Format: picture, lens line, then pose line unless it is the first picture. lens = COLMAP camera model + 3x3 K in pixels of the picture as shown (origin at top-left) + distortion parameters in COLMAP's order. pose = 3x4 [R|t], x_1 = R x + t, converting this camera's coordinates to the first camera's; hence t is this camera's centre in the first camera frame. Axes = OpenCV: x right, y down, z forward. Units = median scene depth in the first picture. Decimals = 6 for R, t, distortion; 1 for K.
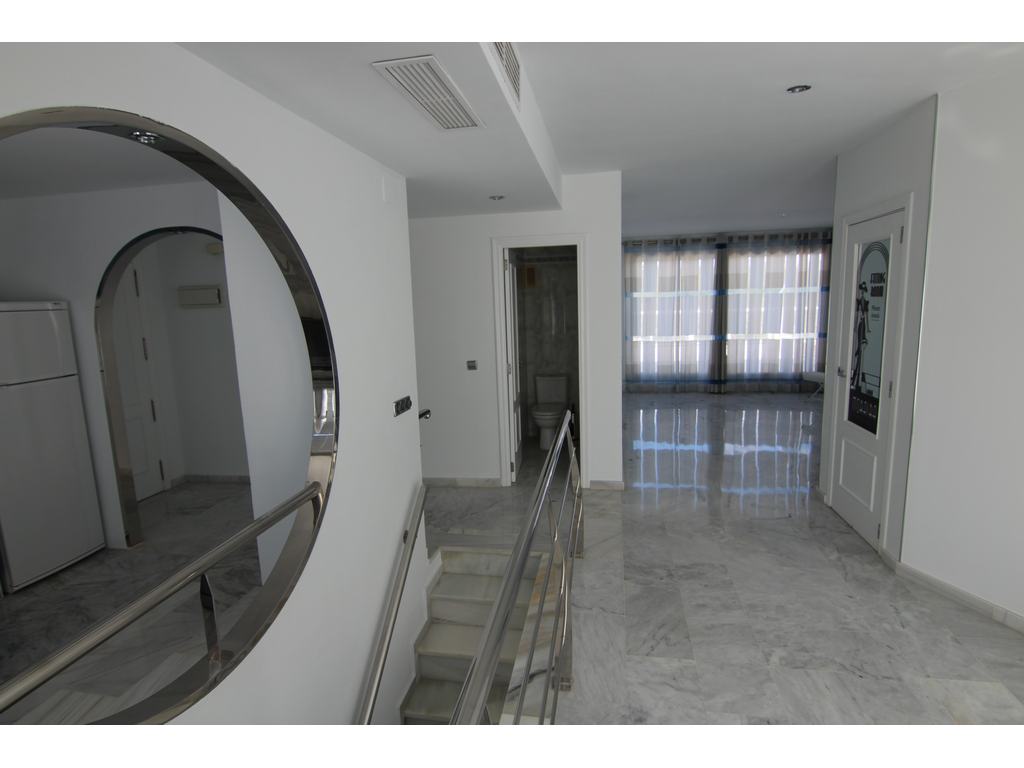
lens RADIAL K [[519.8, 0, 514.6], [0, 519.8, 385.2], [0, 0, 1]] dist [-0.001197, -0.012923]
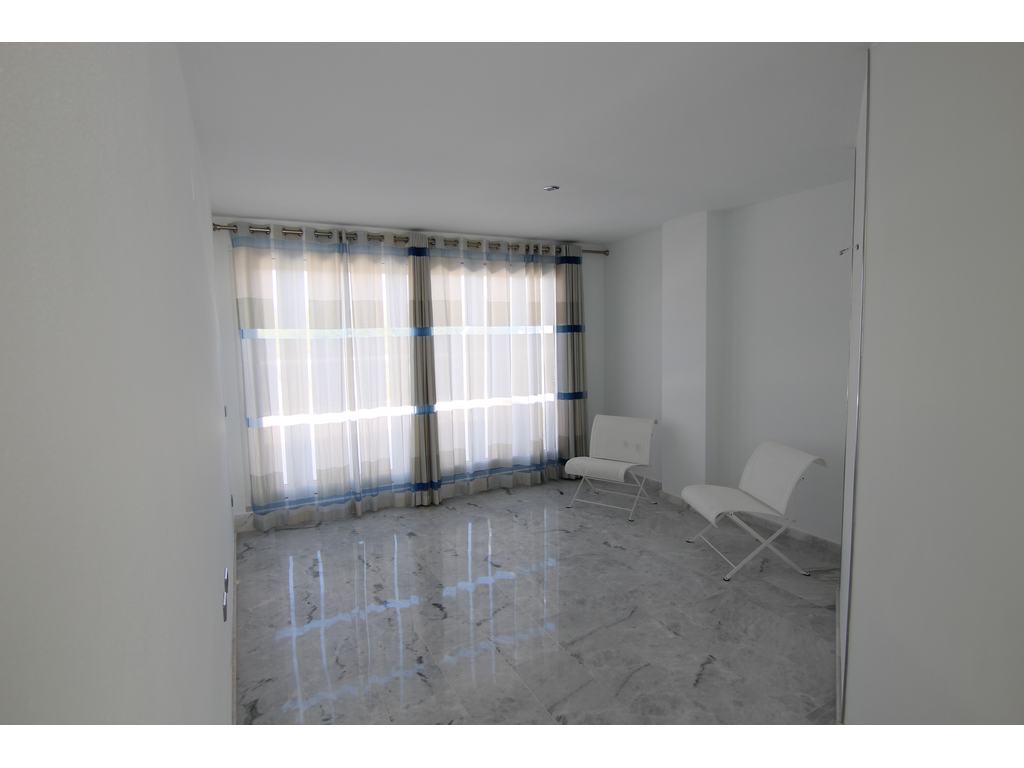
lens RADIAL K [[519.8, 0, 513.1], [0, 519.8, 376.2], [0, 0, 1]] dist [-0.001197, -0.012923]
pose [[0.789476, -0.035415, 0.612759, 0.120033], [0.093260, 0.993664, -0.062727, -0.082829], [-0.606656, 0.106667, 0.787776, 0.483120]]
